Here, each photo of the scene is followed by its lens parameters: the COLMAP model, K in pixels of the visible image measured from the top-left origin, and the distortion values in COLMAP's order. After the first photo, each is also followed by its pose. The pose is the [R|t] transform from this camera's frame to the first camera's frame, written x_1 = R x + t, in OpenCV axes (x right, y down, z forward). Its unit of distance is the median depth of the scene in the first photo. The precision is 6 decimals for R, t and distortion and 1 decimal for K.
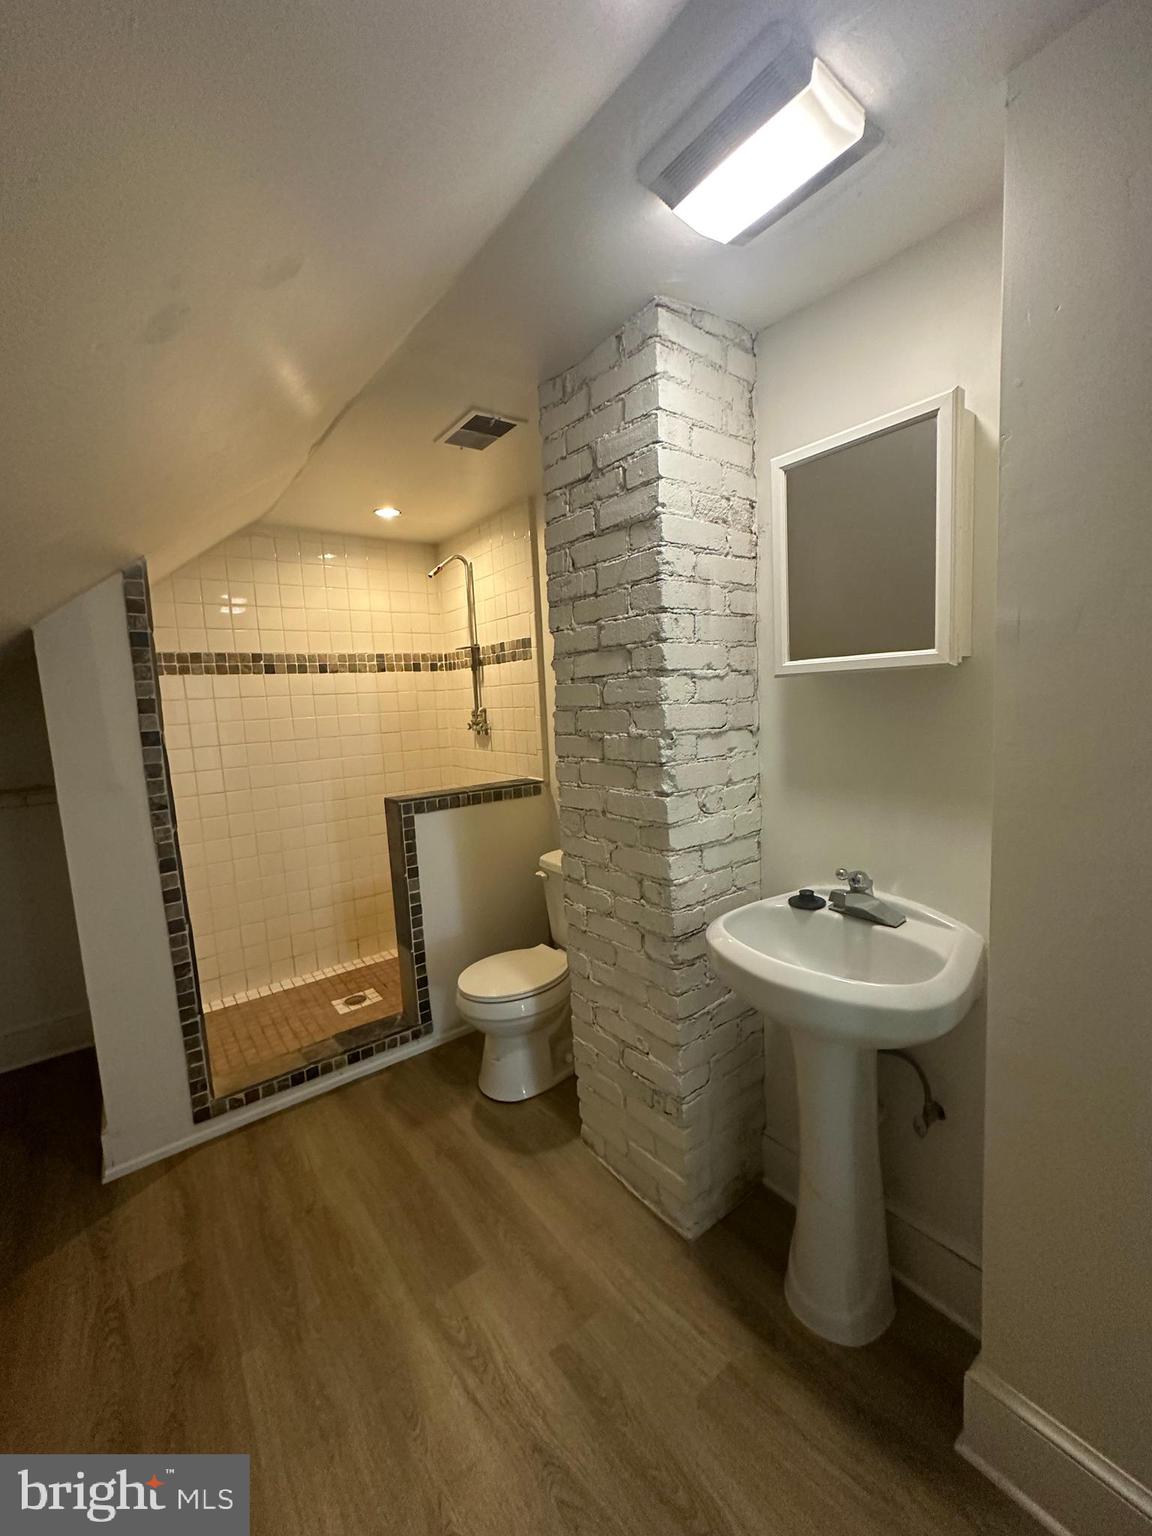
lens RADIAL K [[610.4, 0, 576.0], [0, 610.4, 768.0], [0, 0, 1]] dist [-0.002926, 0.001131]
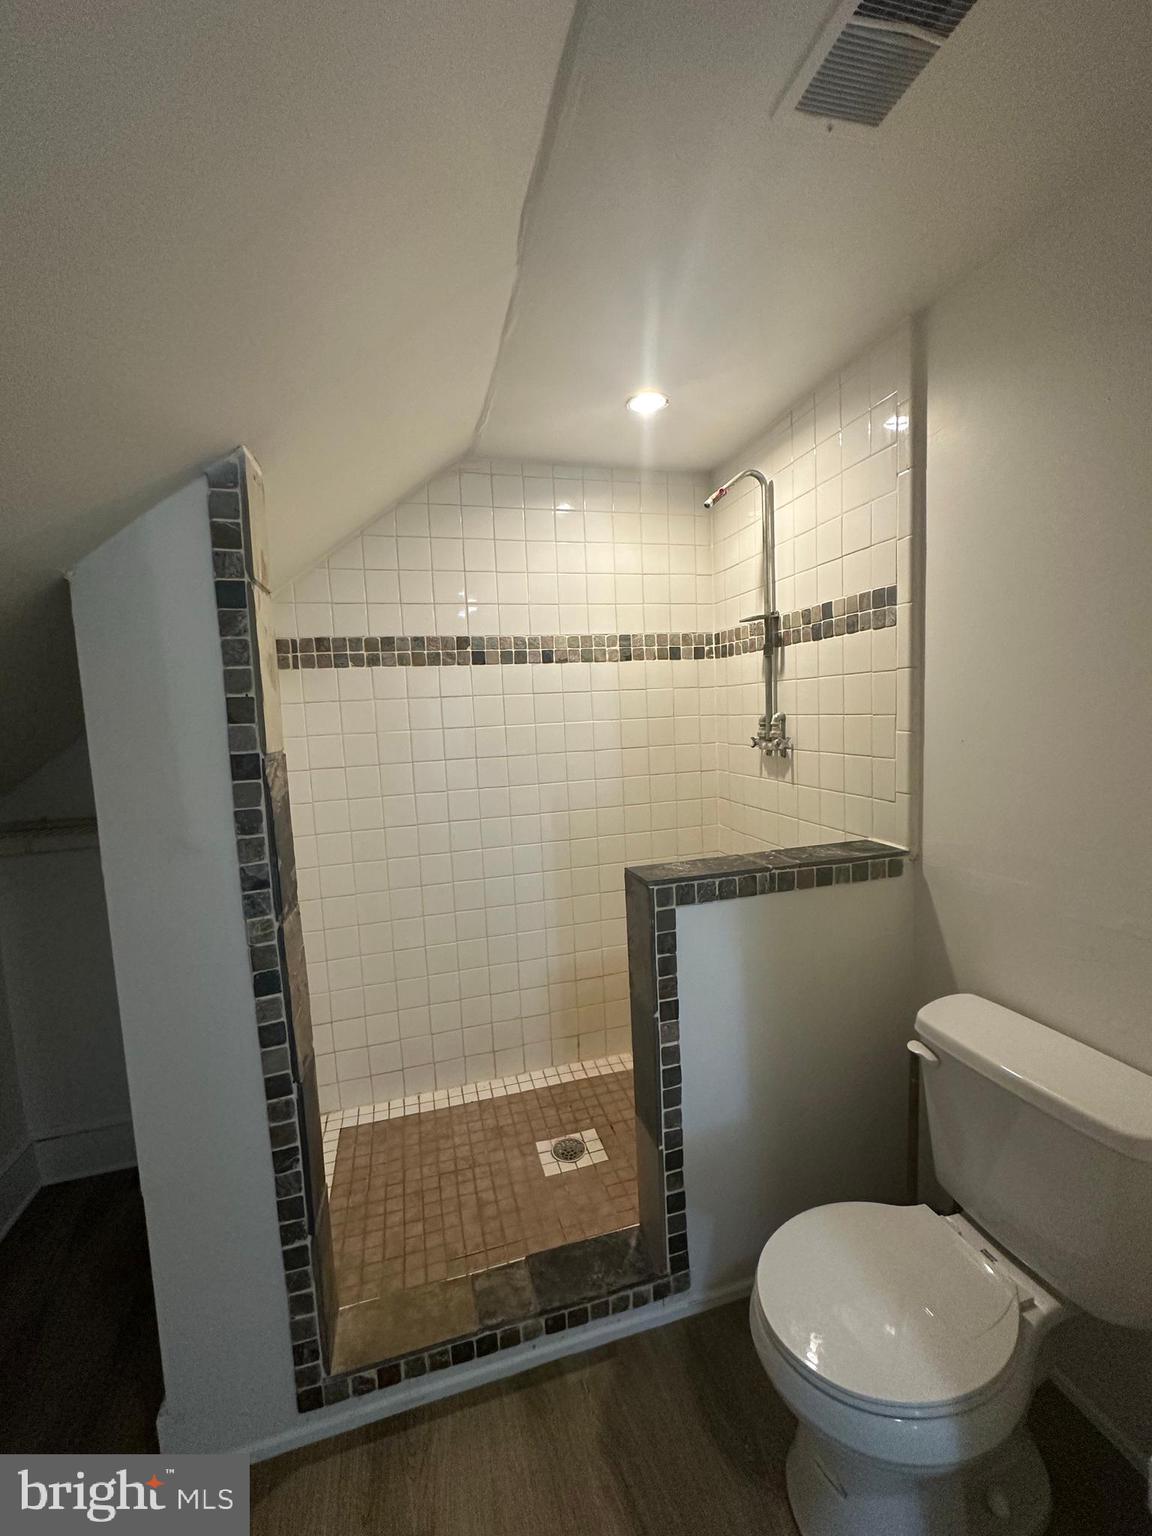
lens RADIAL K [[610.4, 0, 576.0], [0, 610.4, 768.0], [0, 0, 1]] dist [-0.002926, 0.001131]
pose [[0.930168, 0.040765, -0.364864, -0.132994], [-0.041933, 0.999109, 0.004725, -0.042634], [0.364732, 0.010905, 0.931049, 0.392184]]
